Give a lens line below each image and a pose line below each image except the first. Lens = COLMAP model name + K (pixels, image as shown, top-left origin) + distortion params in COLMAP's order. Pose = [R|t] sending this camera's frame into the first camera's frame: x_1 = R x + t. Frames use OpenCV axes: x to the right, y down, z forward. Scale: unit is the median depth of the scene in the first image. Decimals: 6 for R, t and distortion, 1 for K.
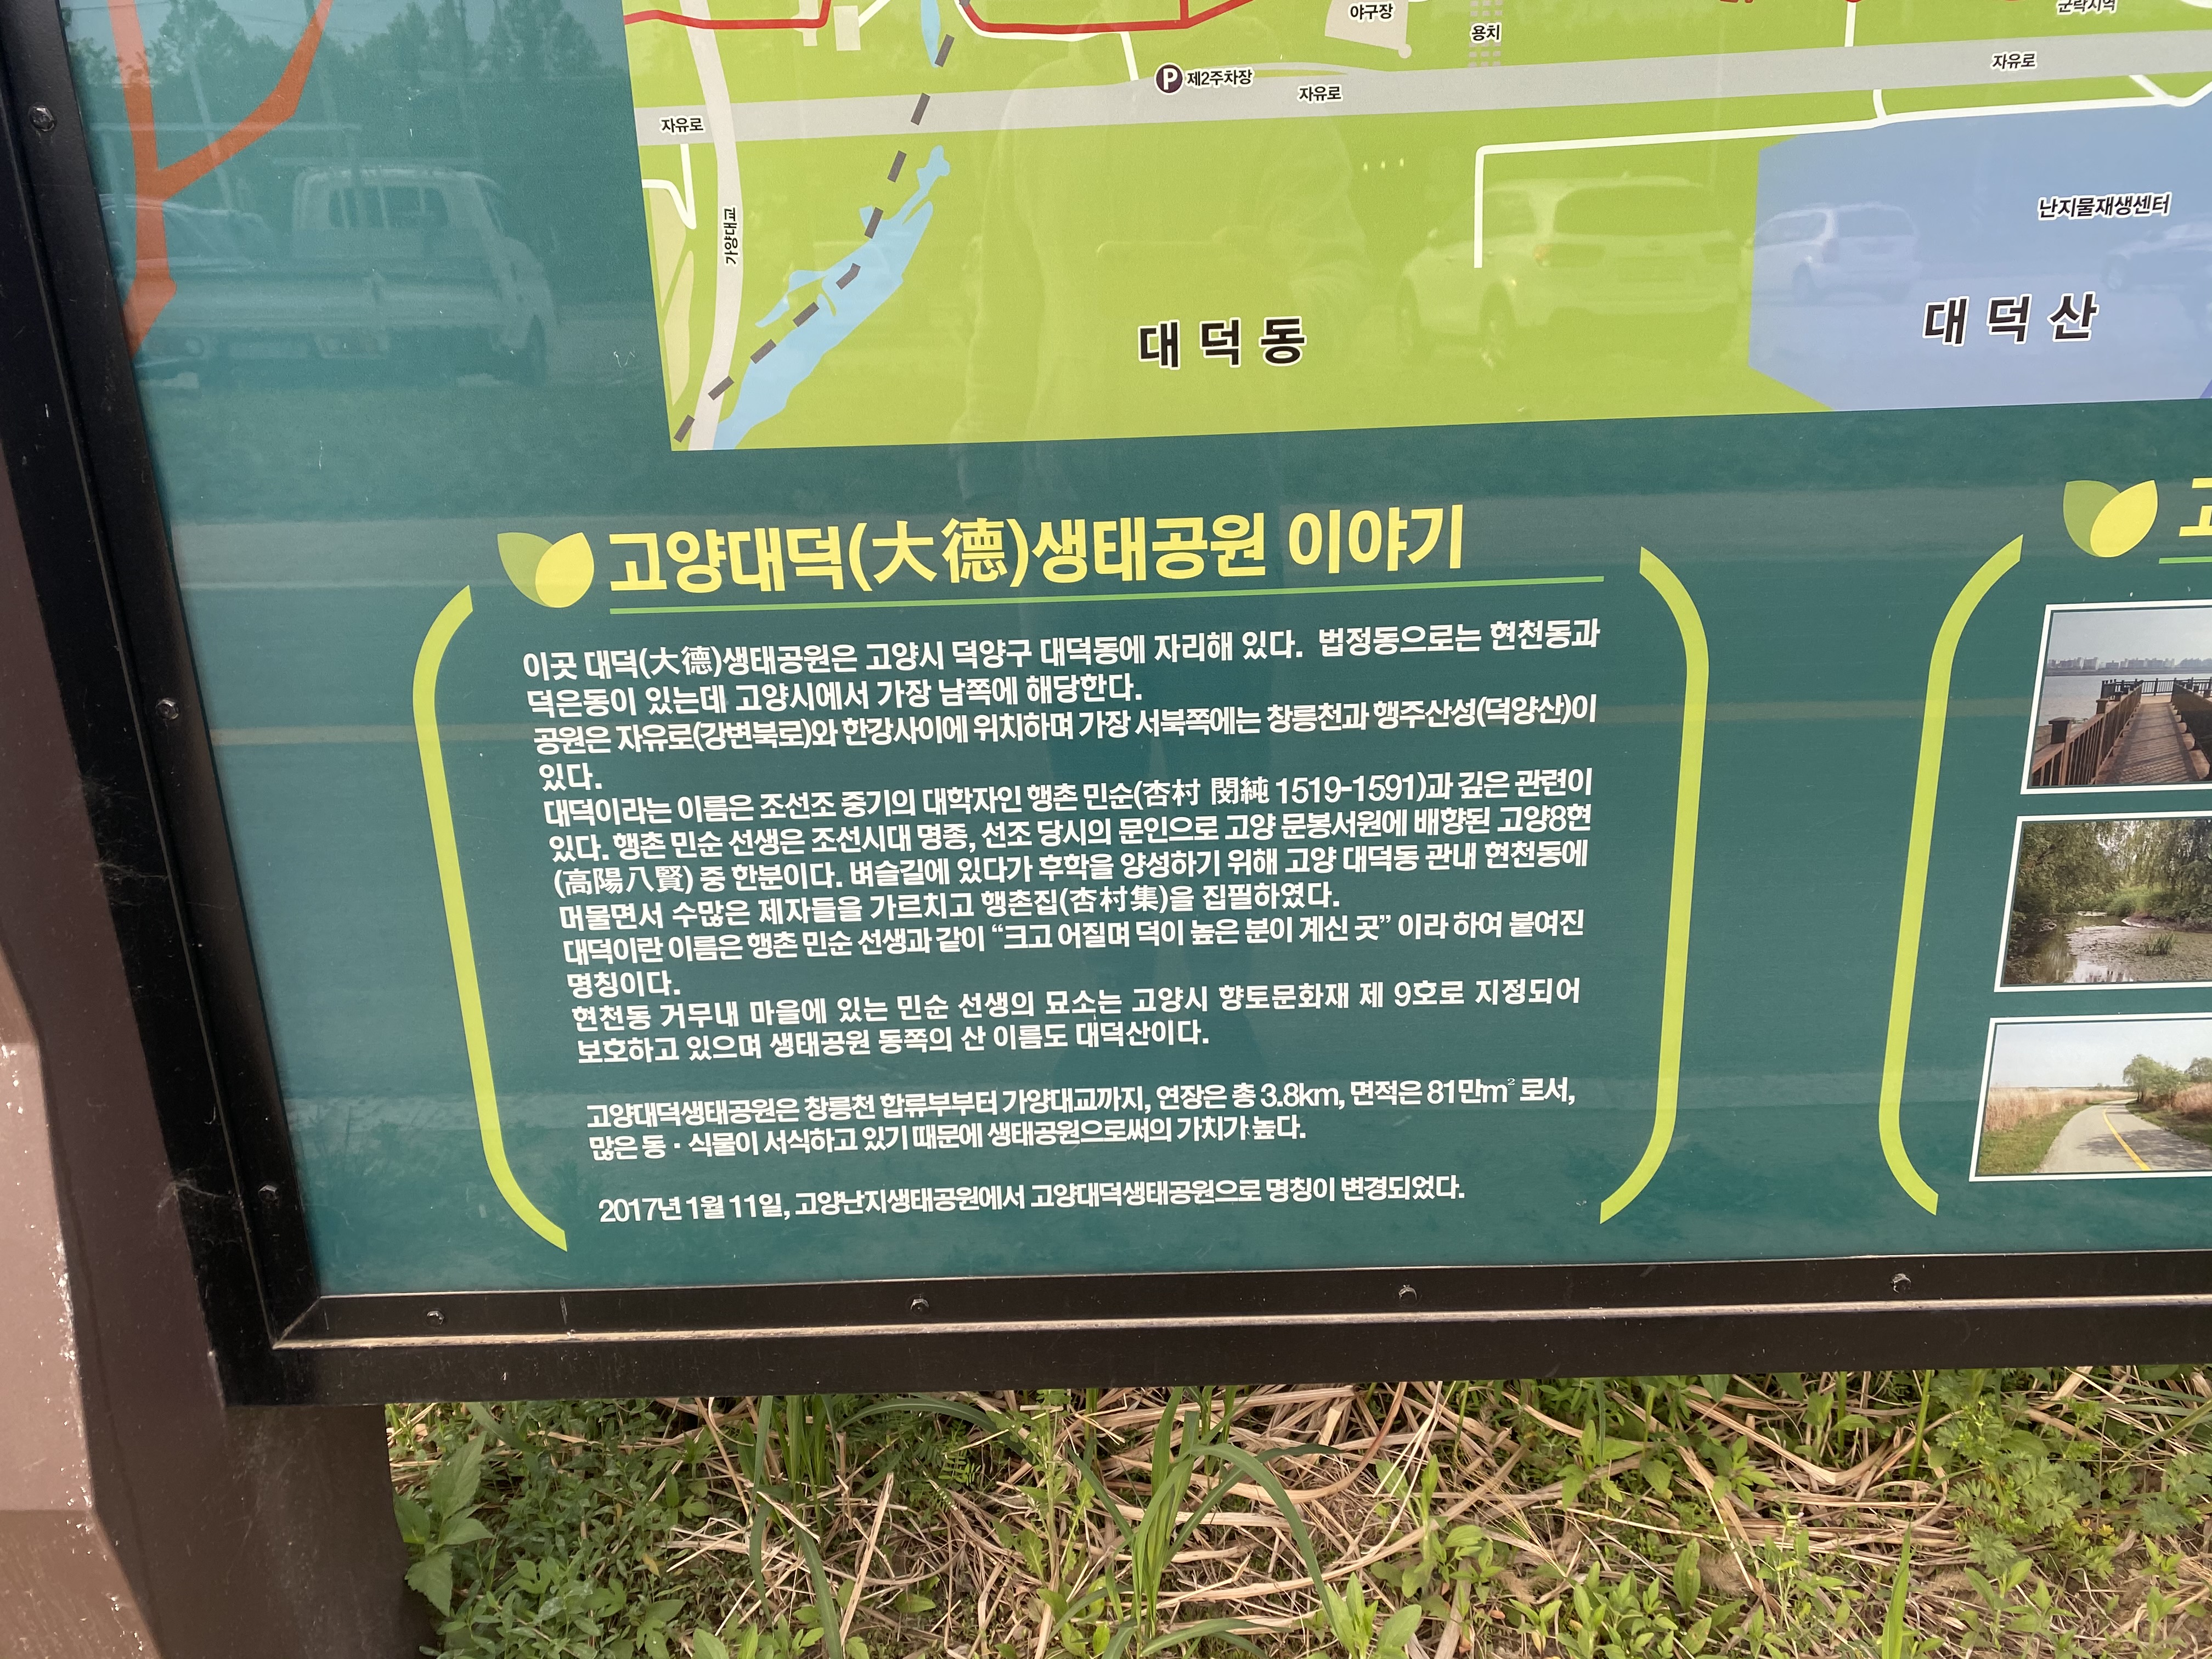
lens RADIAL K [[1996.9, 0, 1164.8], [0, 1996.9, 822.4], [0, 0, 1]] dist [0.259472, -0.816365]
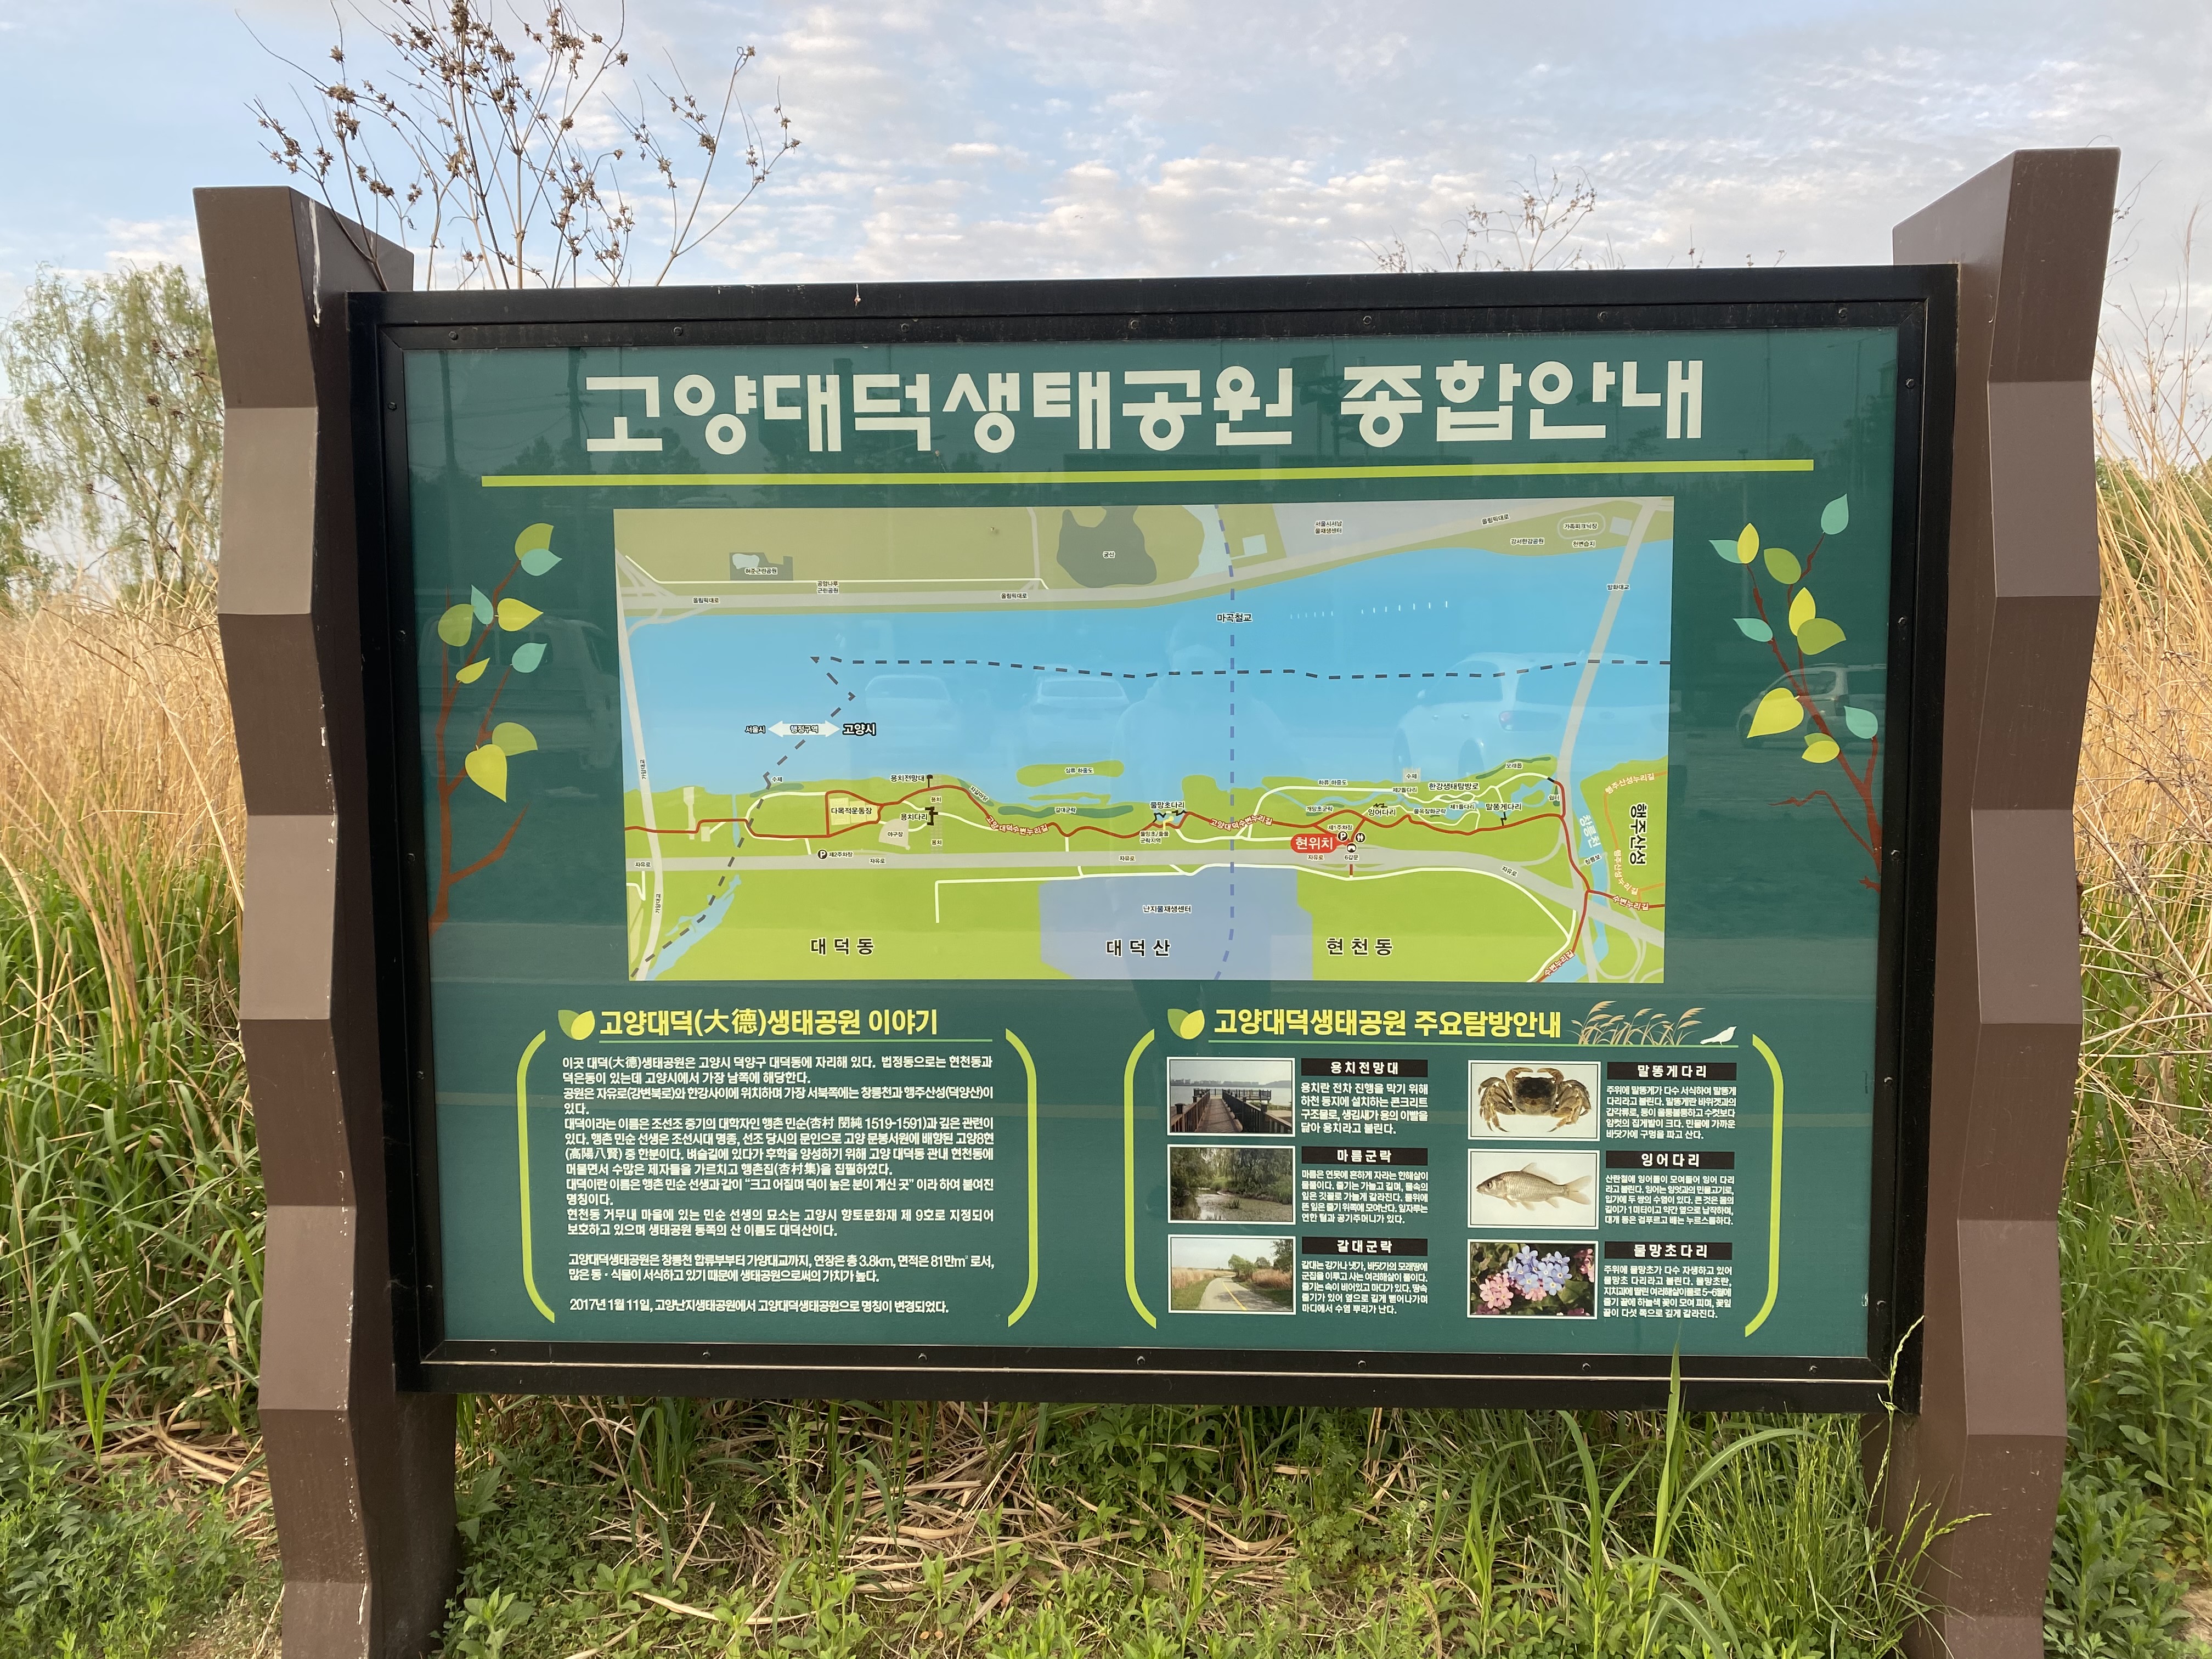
lens RADIAL K [[1996.9, 0, 1164.8], [0, 1996.9, 822.4], [0, 0, 1]] dist [0.259472, -0.816365]
pose [[0.998723, 0.032187, -0.038944, 0.495273], [-0.040032, 0.974381, -0.221311, 0.153358], [0.030823, 0.222587, 0.974425, -1.432107]]
